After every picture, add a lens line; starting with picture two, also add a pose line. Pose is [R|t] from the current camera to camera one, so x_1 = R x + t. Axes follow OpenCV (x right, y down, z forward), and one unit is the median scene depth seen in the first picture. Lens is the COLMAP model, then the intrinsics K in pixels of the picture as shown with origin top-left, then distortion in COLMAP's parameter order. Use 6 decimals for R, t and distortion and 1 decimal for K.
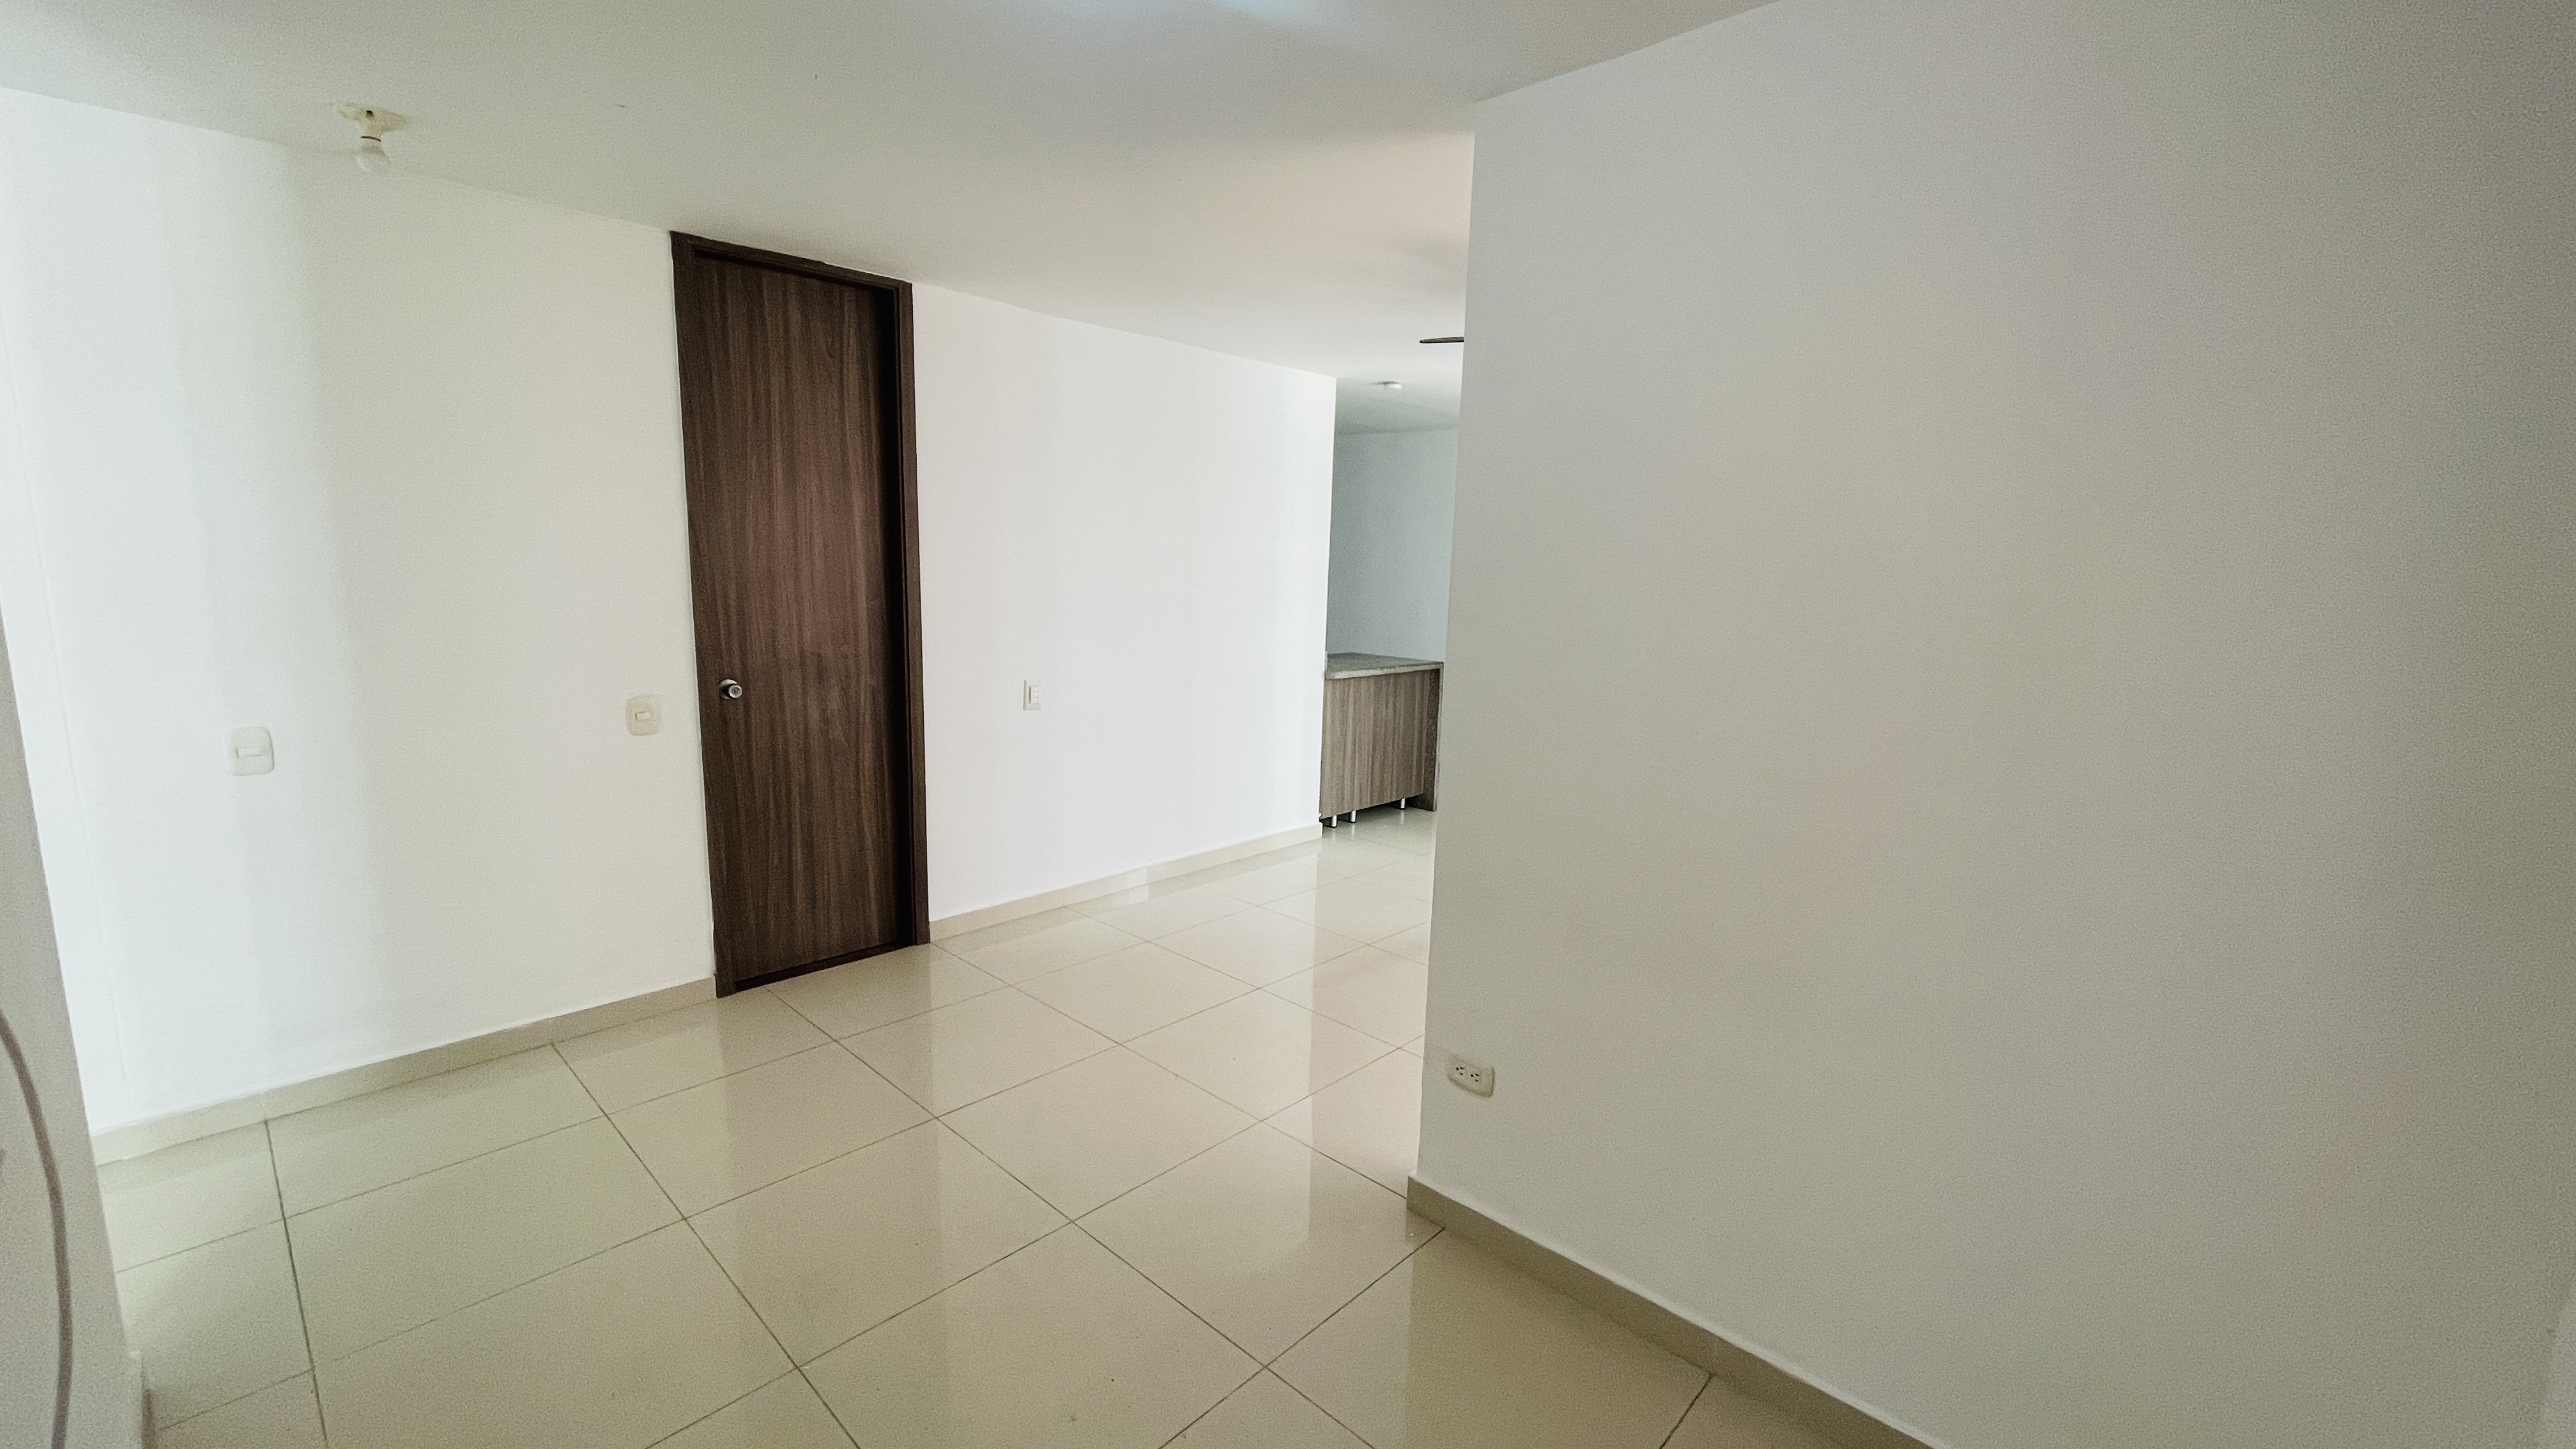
lens RADIAL K [[1037.3, 0, 1296.7], [0, 1037.3, 727.2], [0, 0, 1]] dist [-0.003900, -0.000225]
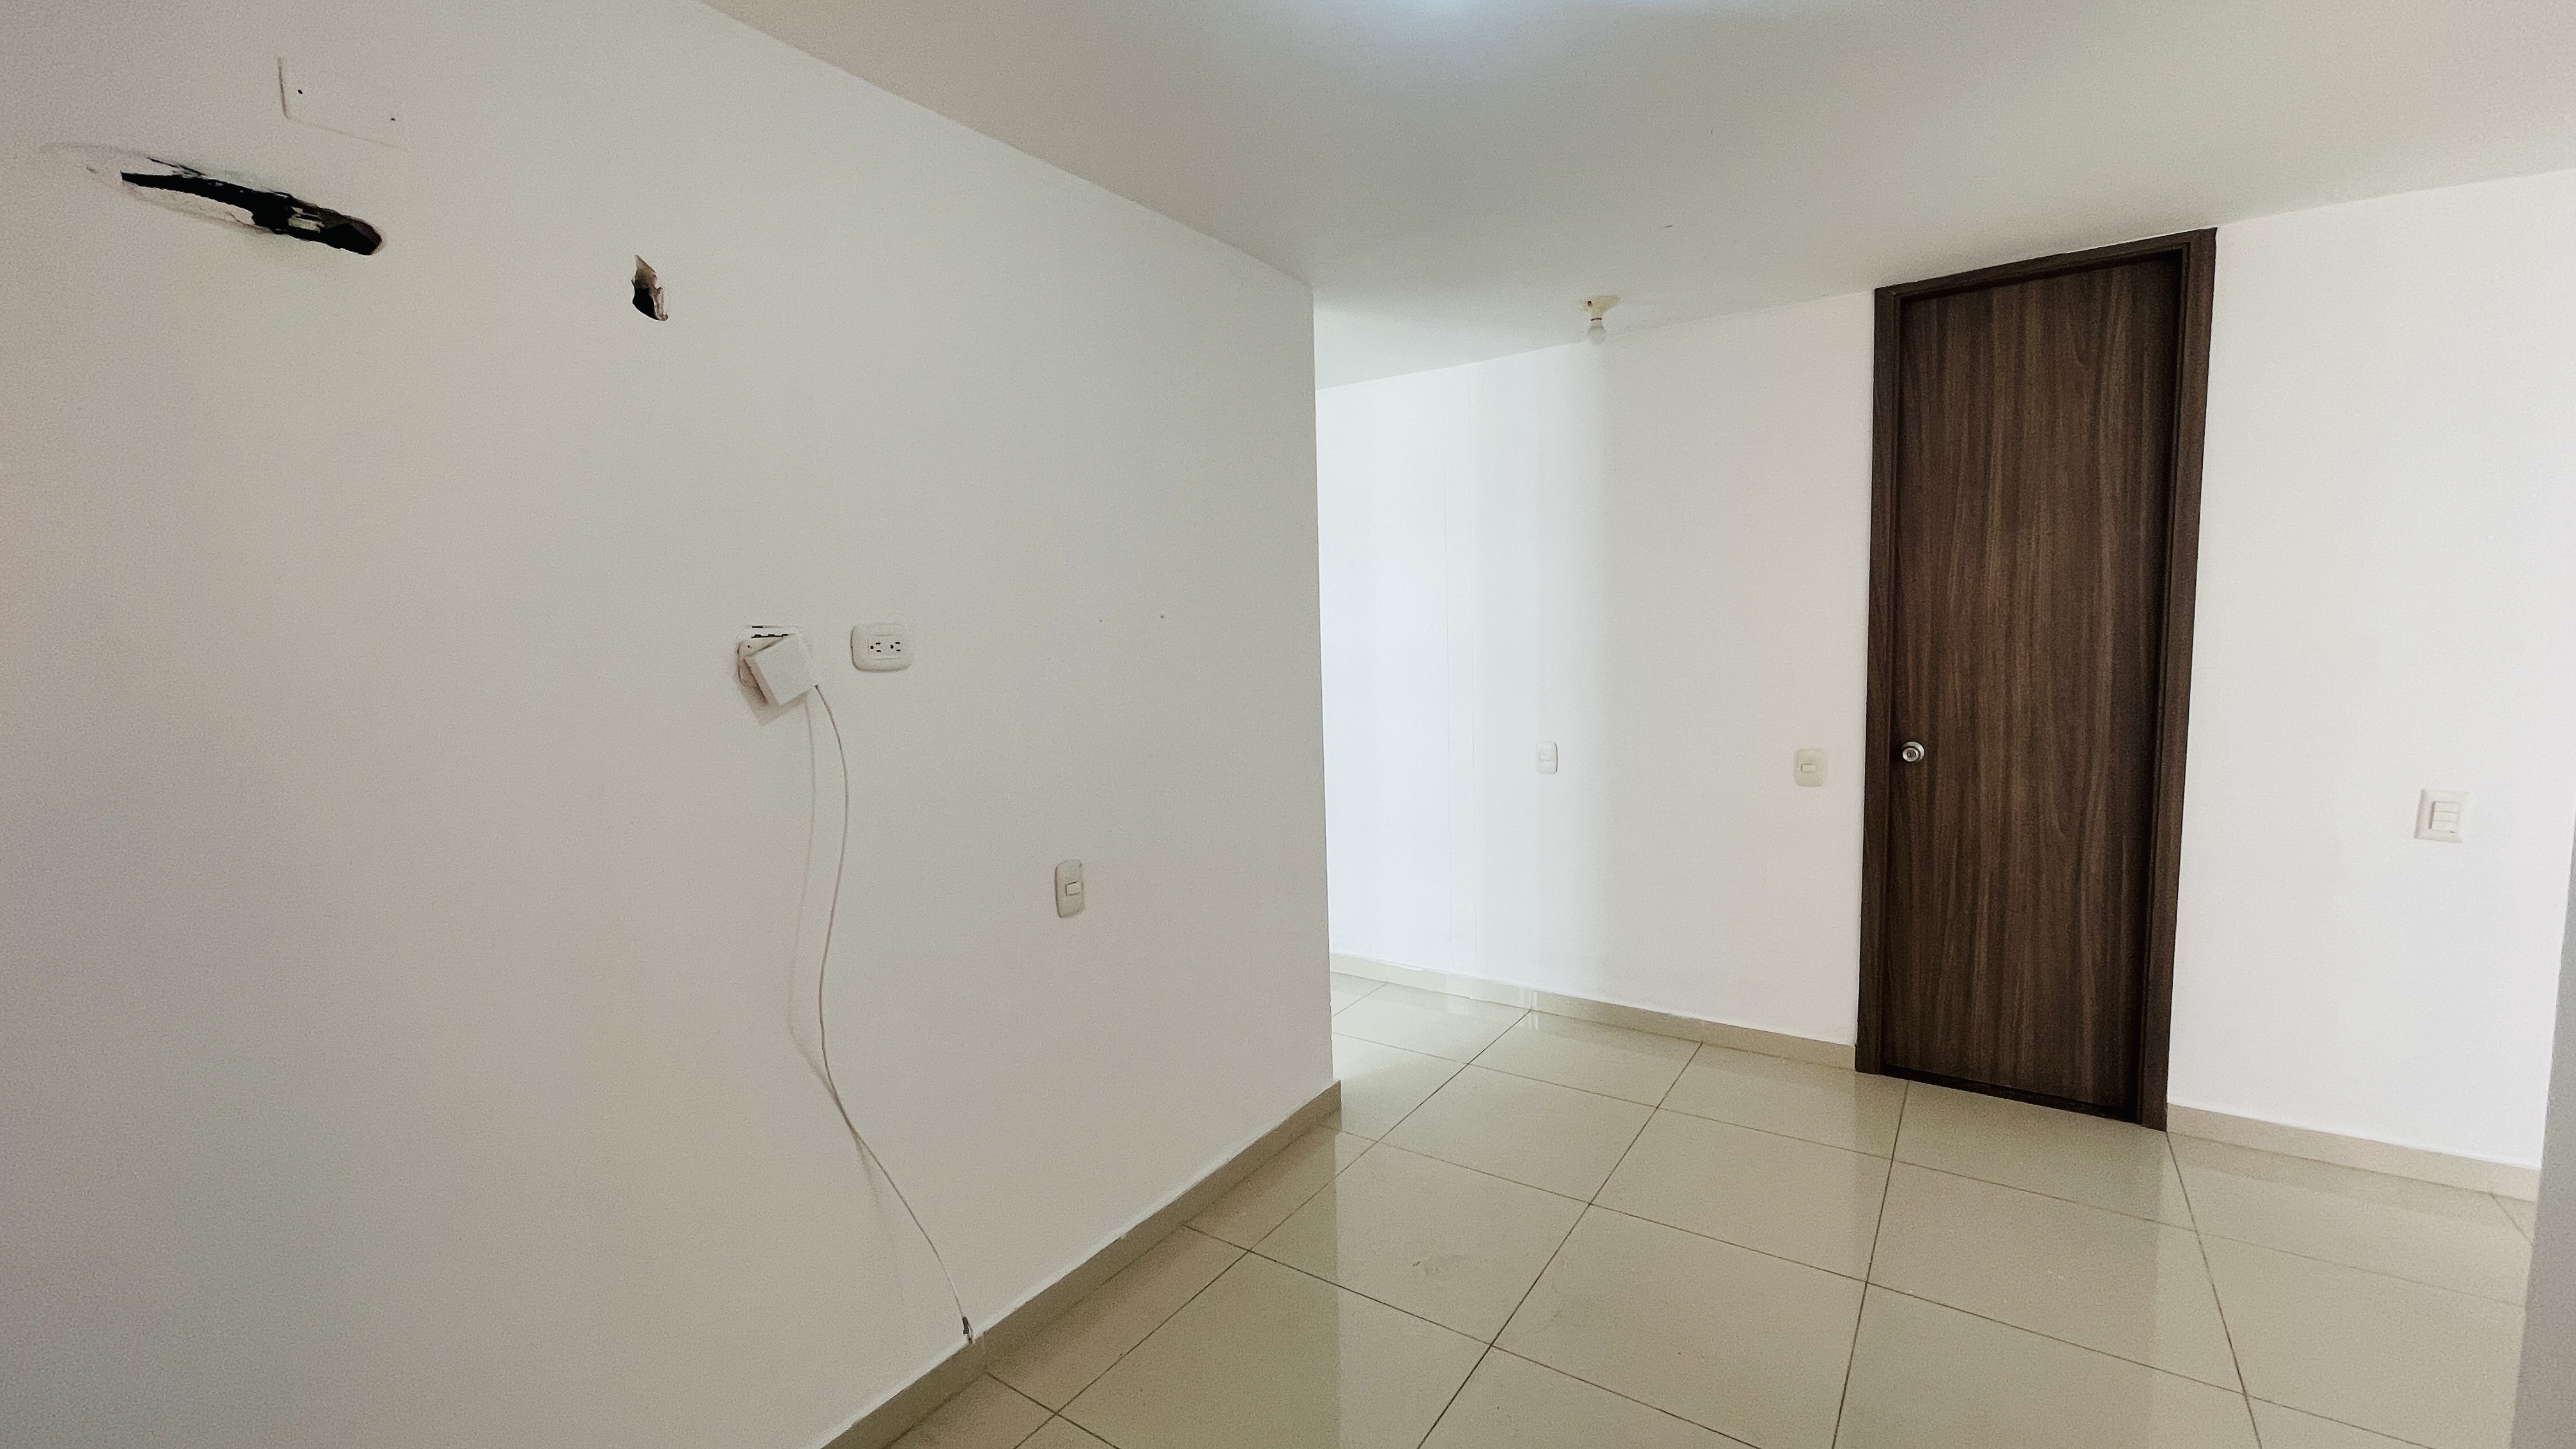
lens RADIAL K [[1037.3, 0, 1279.8], [0, 1037.3, 711.6], [0, 0, 1]] dist [-0.003900, -0.000225]
pose [[0.152328, 0.062473, -0.986354, 0.272841], [-0.122139, 0.991540, 0.043939, -0.042748], [0.980754, 0.113779, 0.158670, 0.278456]]
